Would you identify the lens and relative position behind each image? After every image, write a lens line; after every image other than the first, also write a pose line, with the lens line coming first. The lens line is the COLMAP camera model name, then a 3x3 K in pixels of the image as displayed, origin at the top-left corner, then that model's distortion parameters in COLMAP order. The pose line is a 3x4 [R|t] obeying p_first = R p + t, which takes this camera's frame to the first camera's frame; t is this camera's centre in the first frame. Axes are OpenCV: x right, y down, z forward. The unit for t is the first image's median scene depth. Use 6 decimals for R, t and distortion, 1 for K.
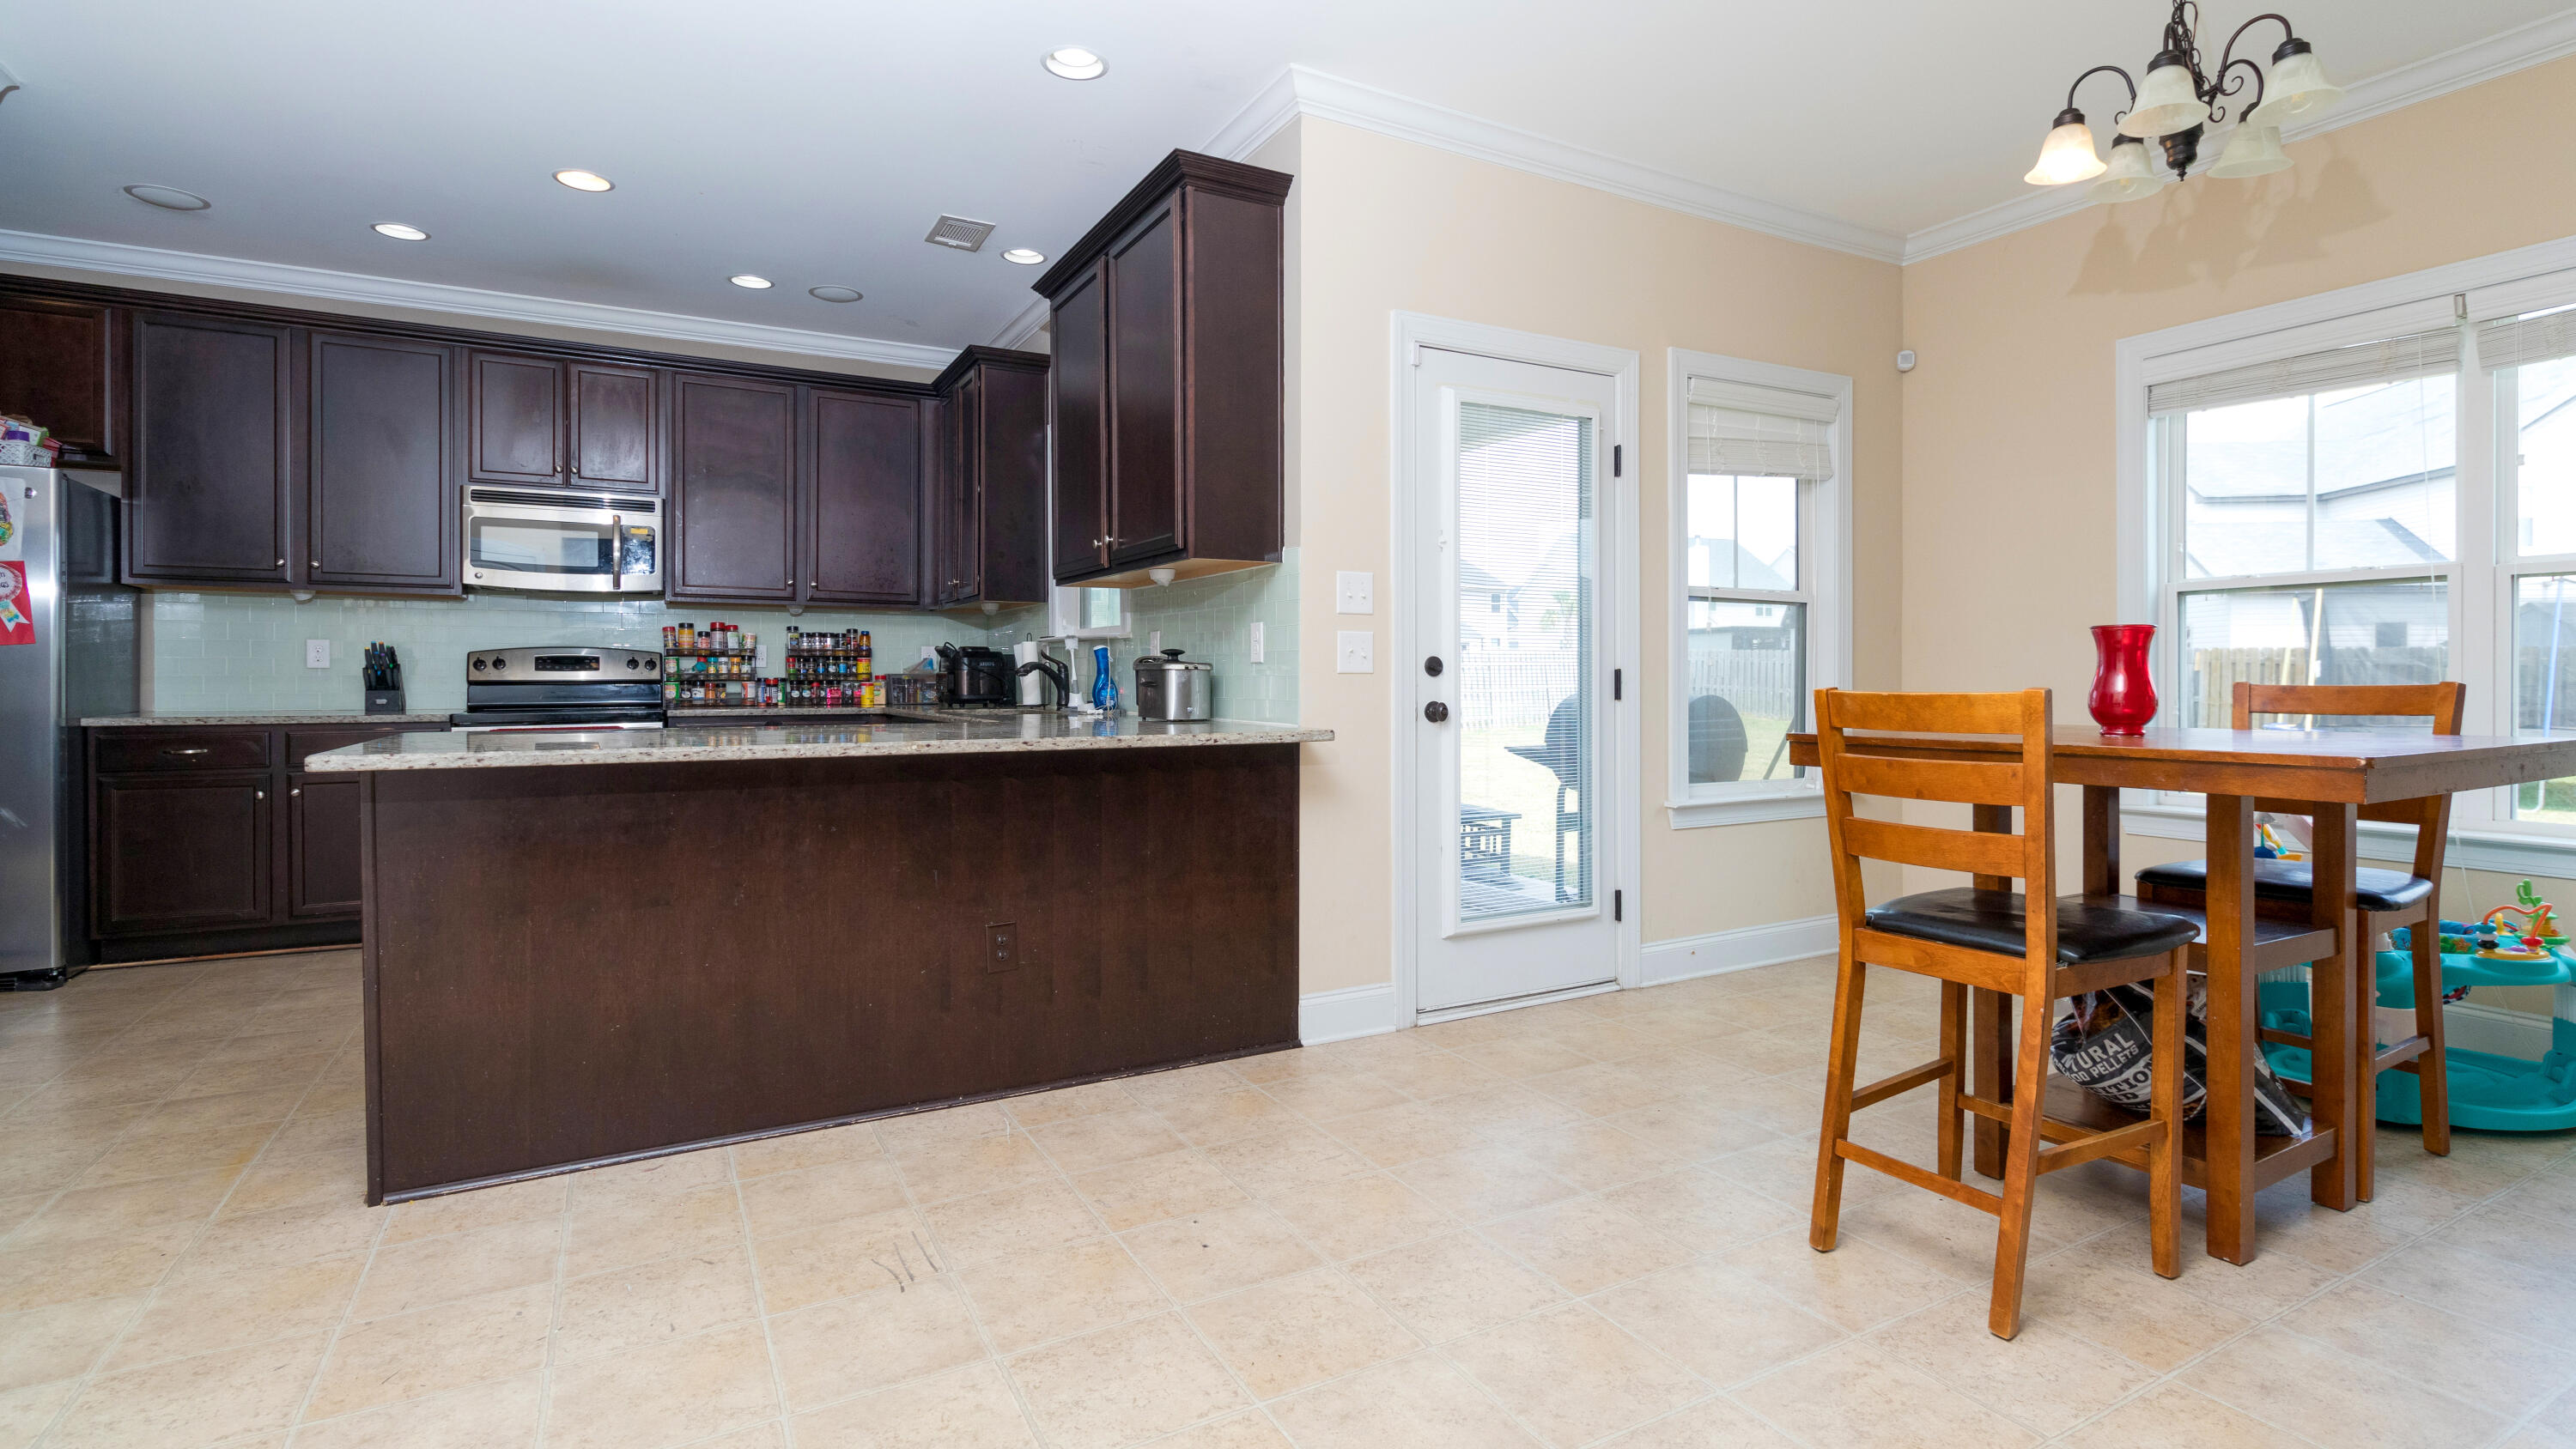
lens RADIAL K [[1205.4, 0, 1297.3], [0, 1205.4, 685.8], [0, 0, 1]] dist [-0.001868, -0.001045]
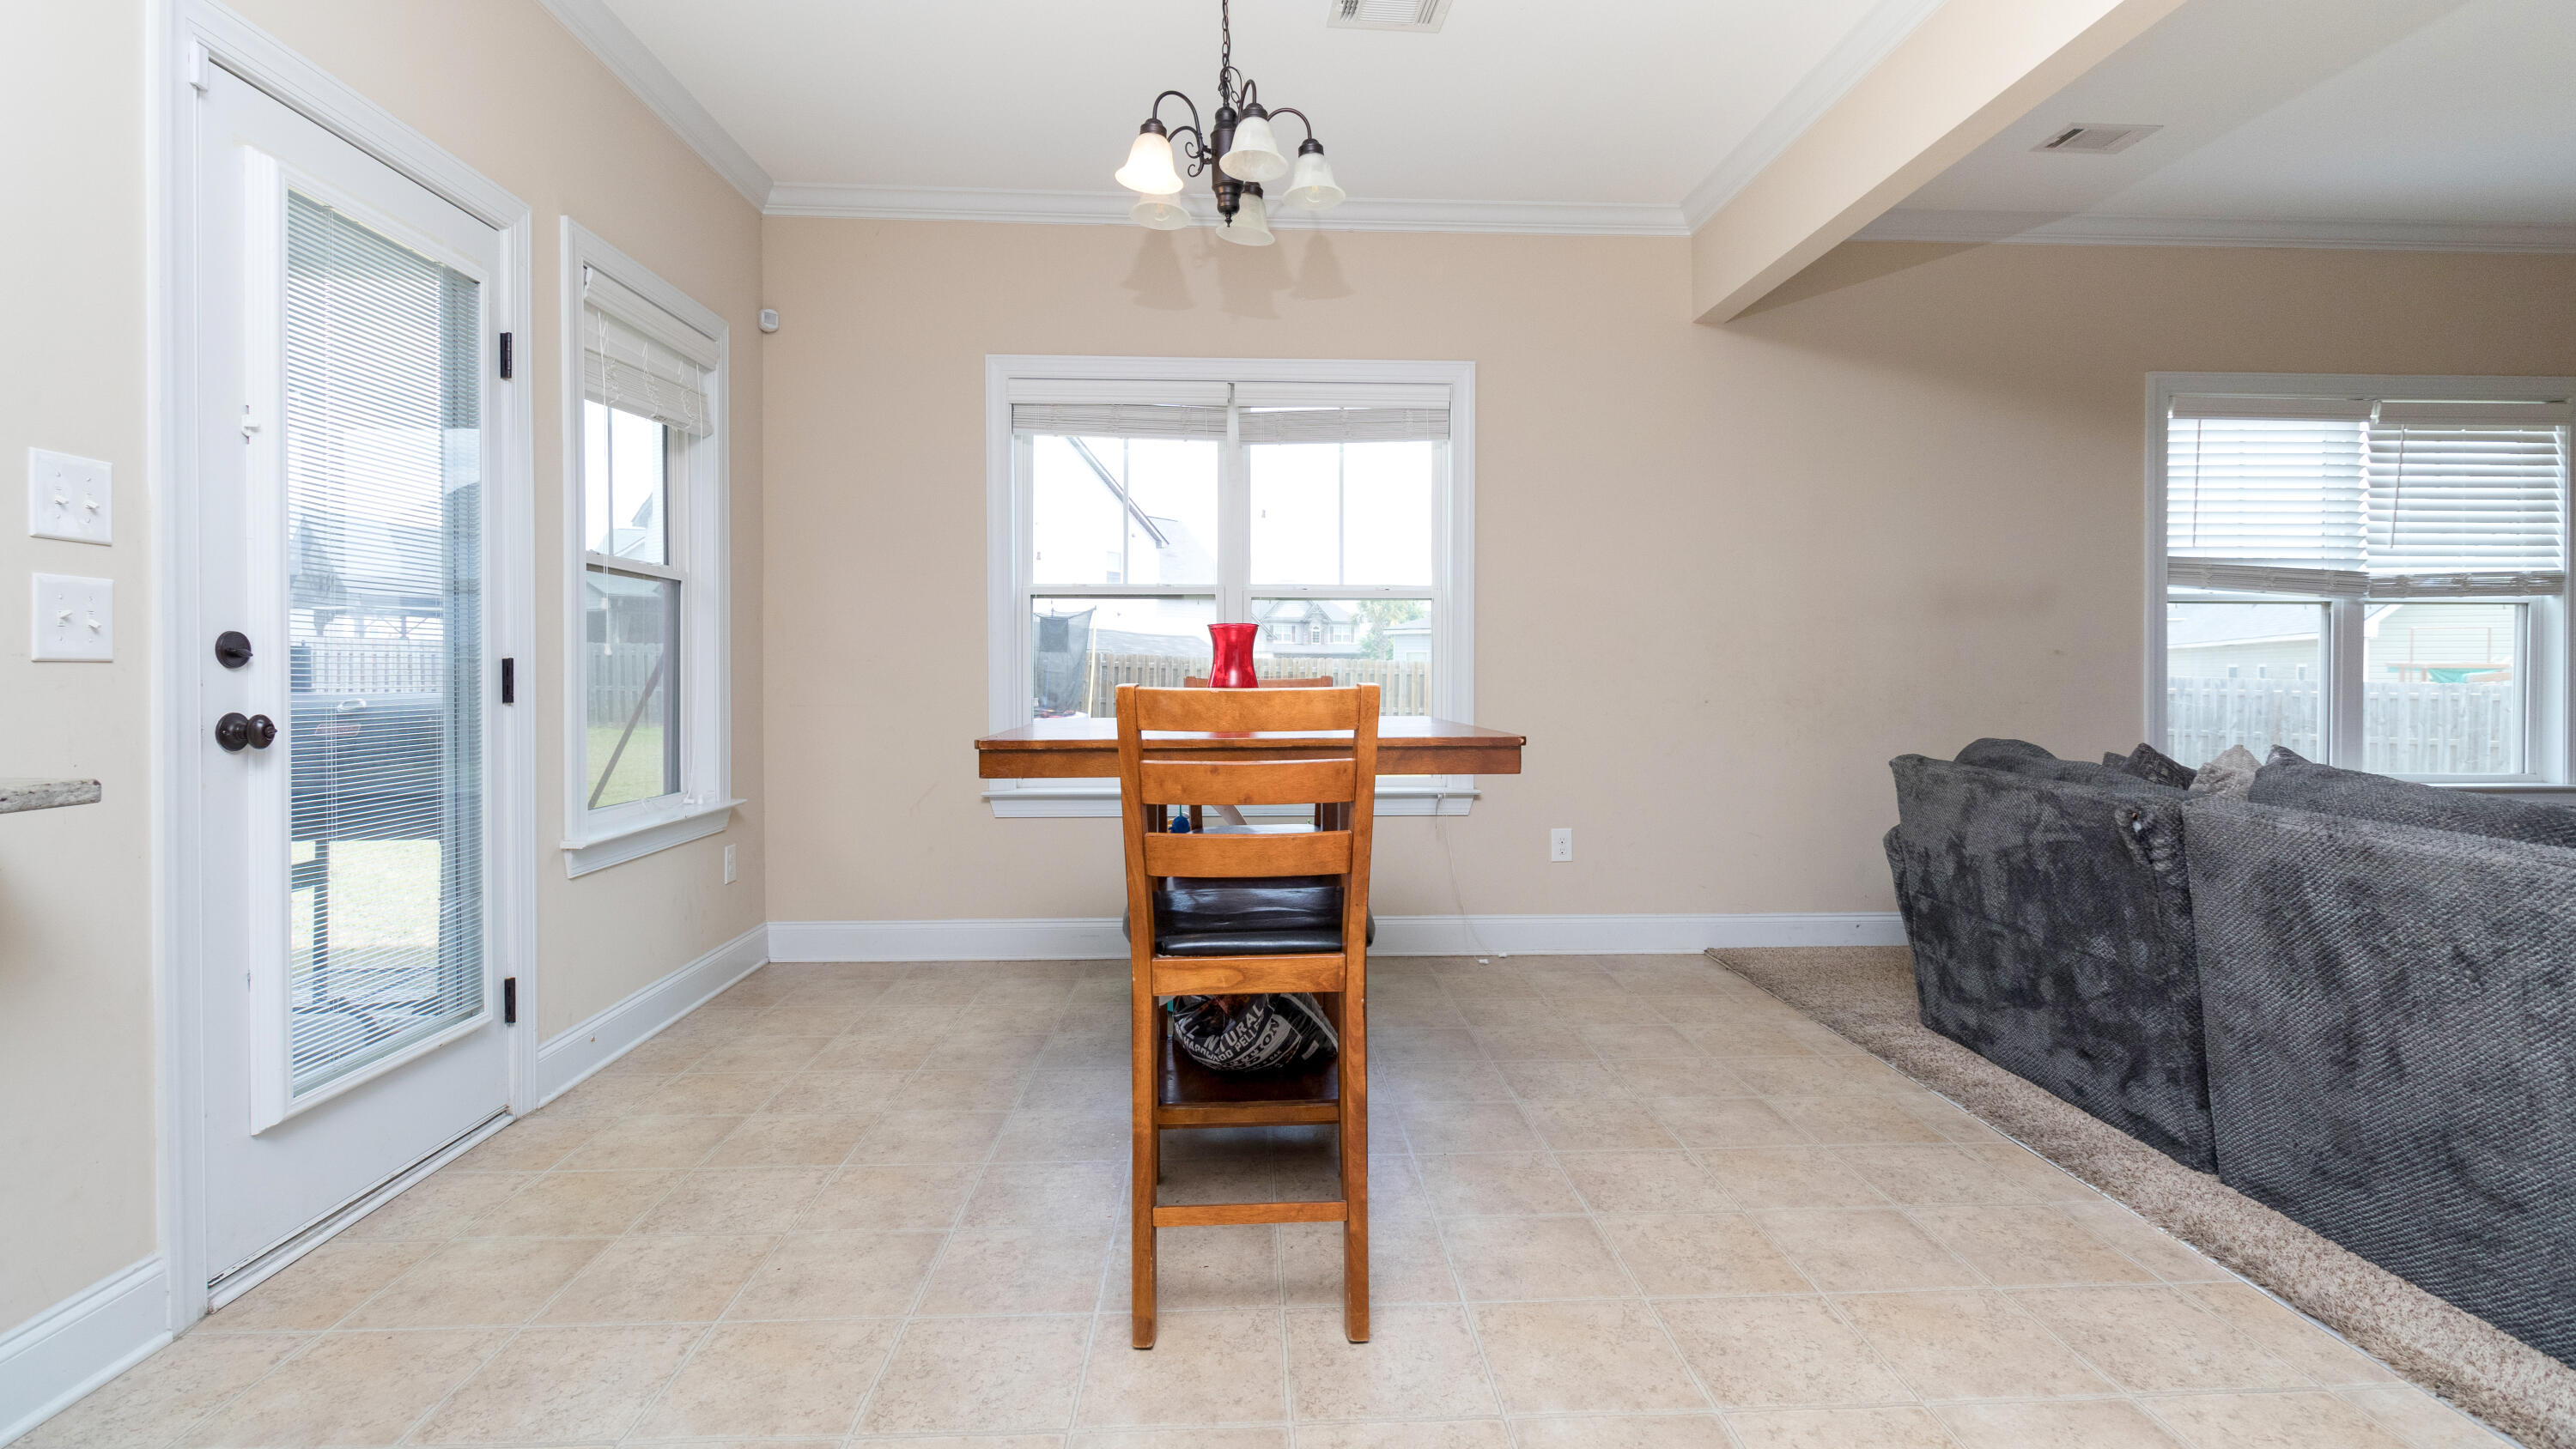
lens RADIAL K [[1193.4, 0, 1294.9], [0, 1193.4, 682.9], [0, 0, 1]] dist [0.013410, -0.010523]
pose [[0.441098, -0.006557, 0.897435, -0.151128], [0.003281, 0.999978, 0.005693, -0.002193], [-0.897453, 0.000433, 0.441110, 0.295260]]
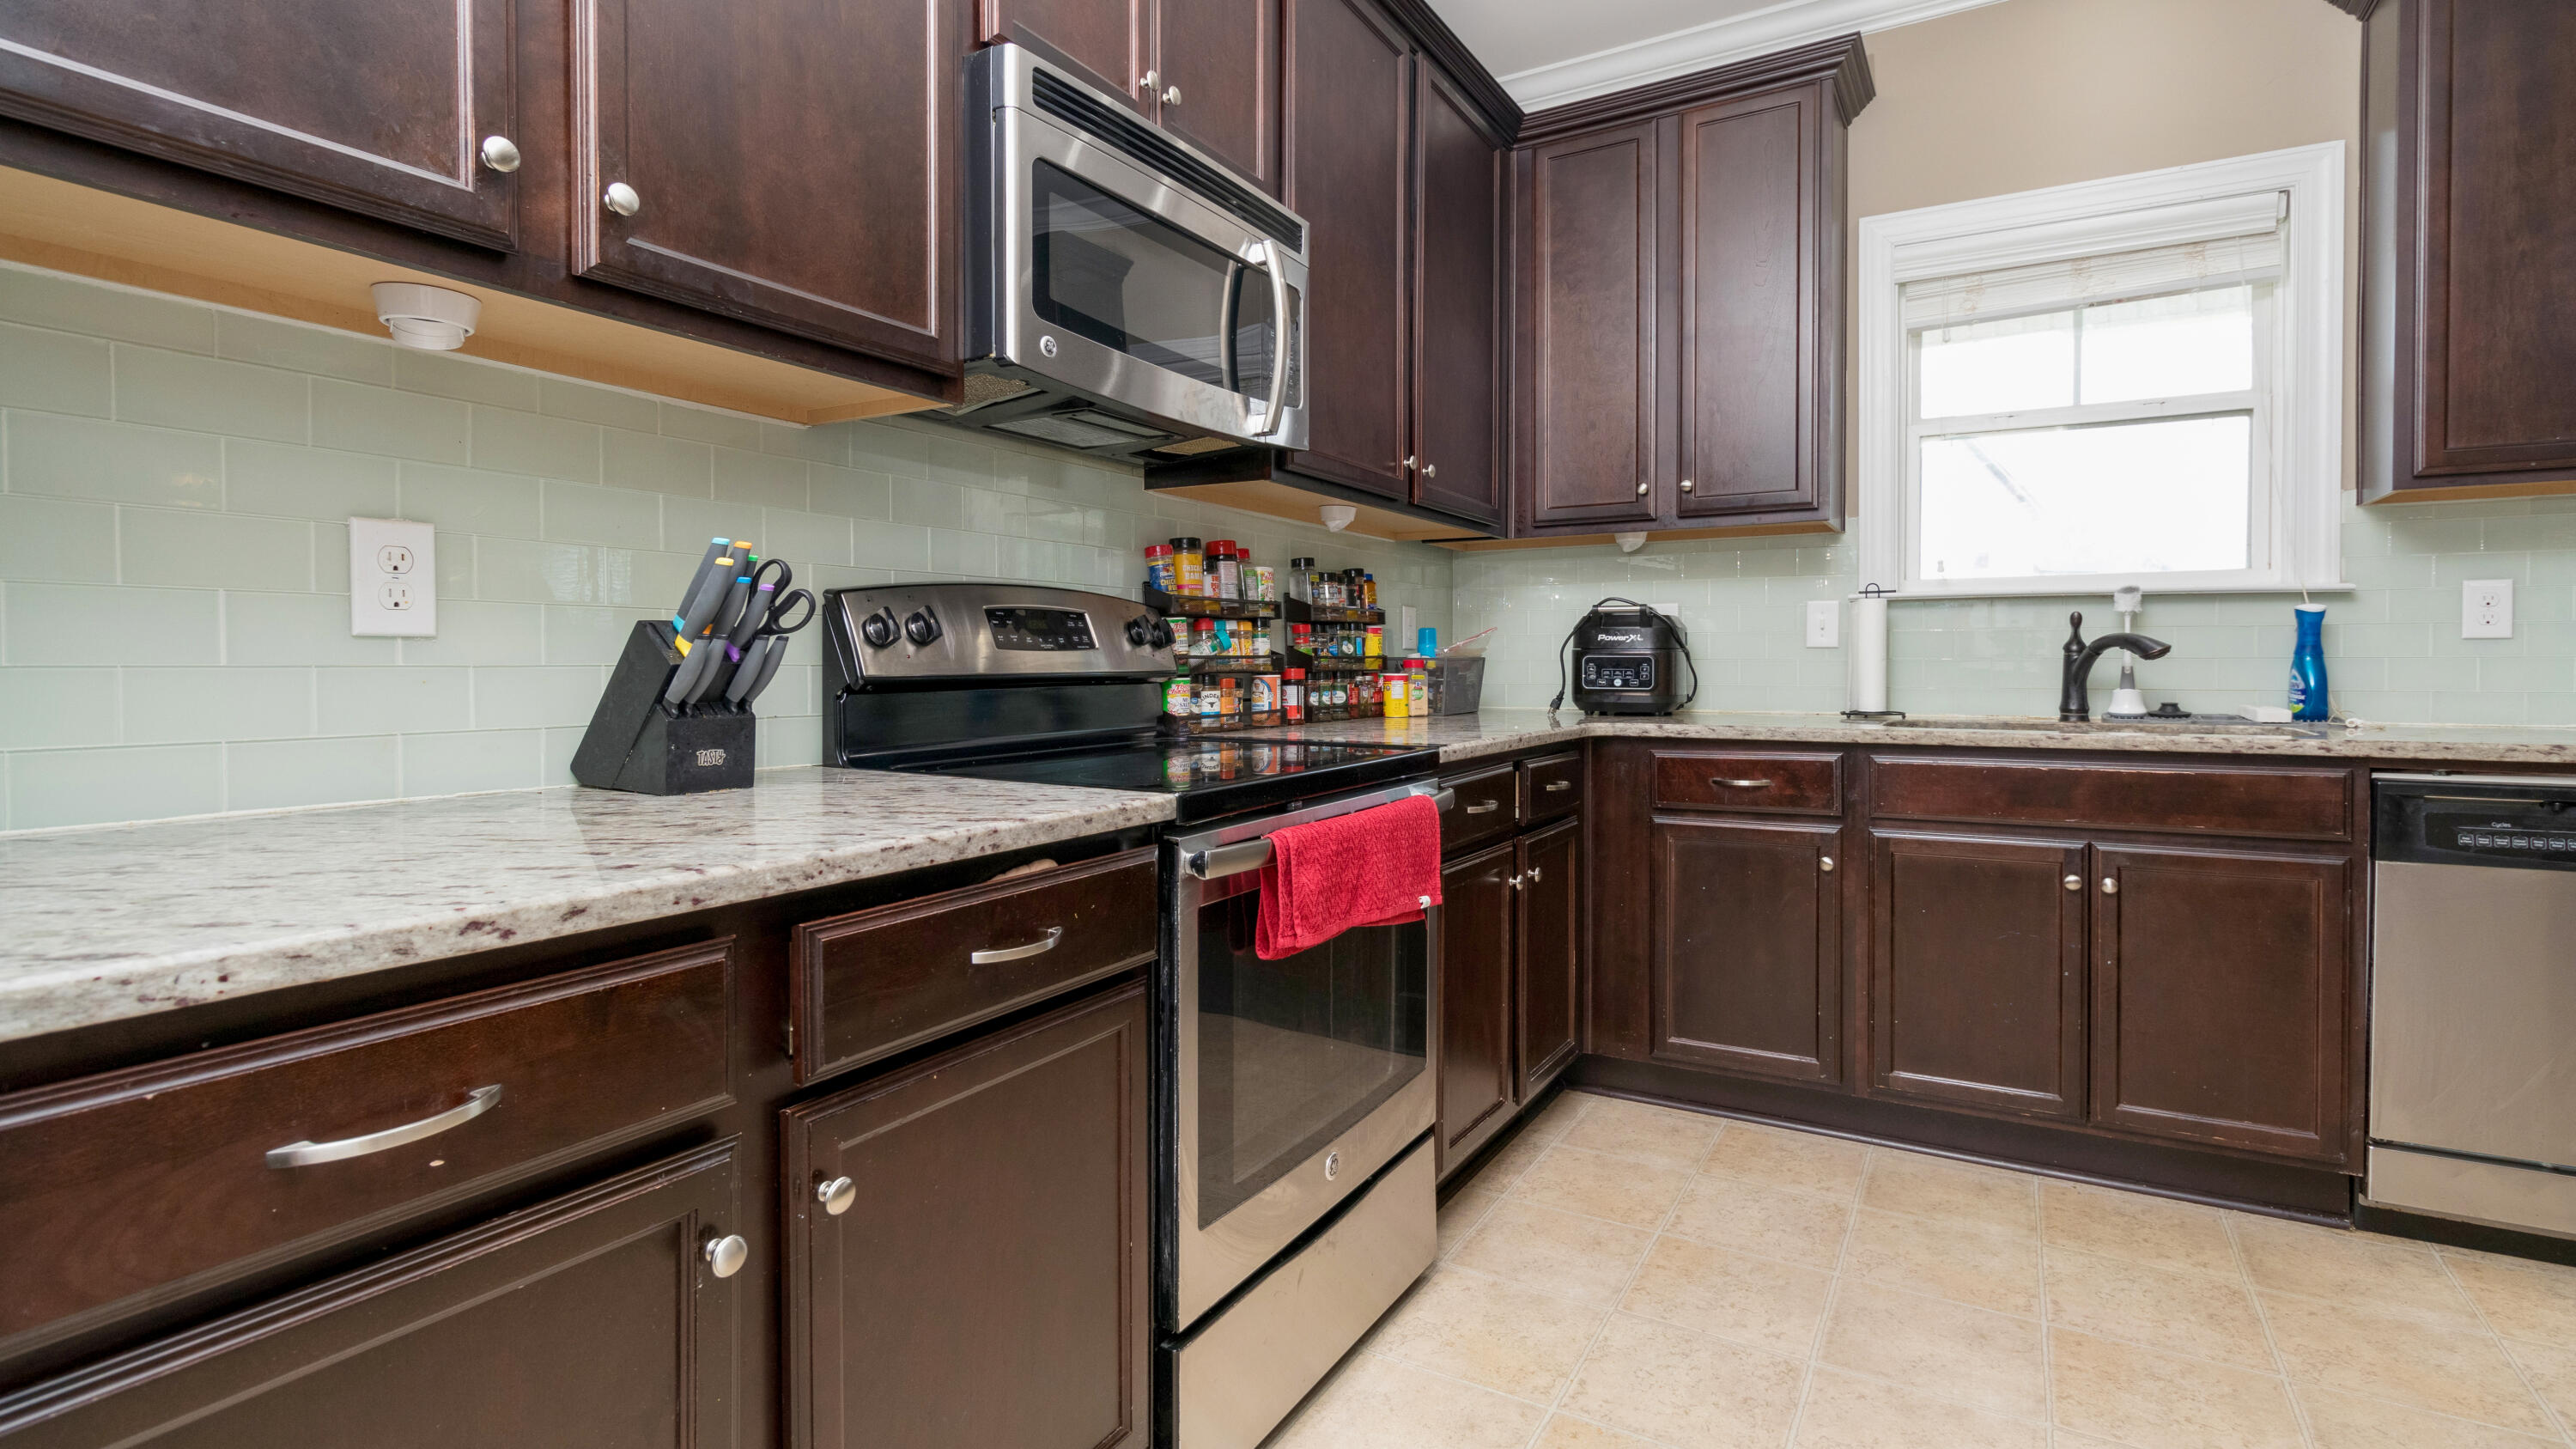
lens RADIAL K [[1205.8, 0, 1297.3], [0, 1205.8, 685.8], [0, 0, 1]] dist [-0.001868, -0.001045]
pose [[0.863286, -0.013794, 0.504526, -0.979150], [0.007544, 0.999867, 0.014429, -0.007955], [-0.504658, -0.008650, 0.863276, 0.866828]]
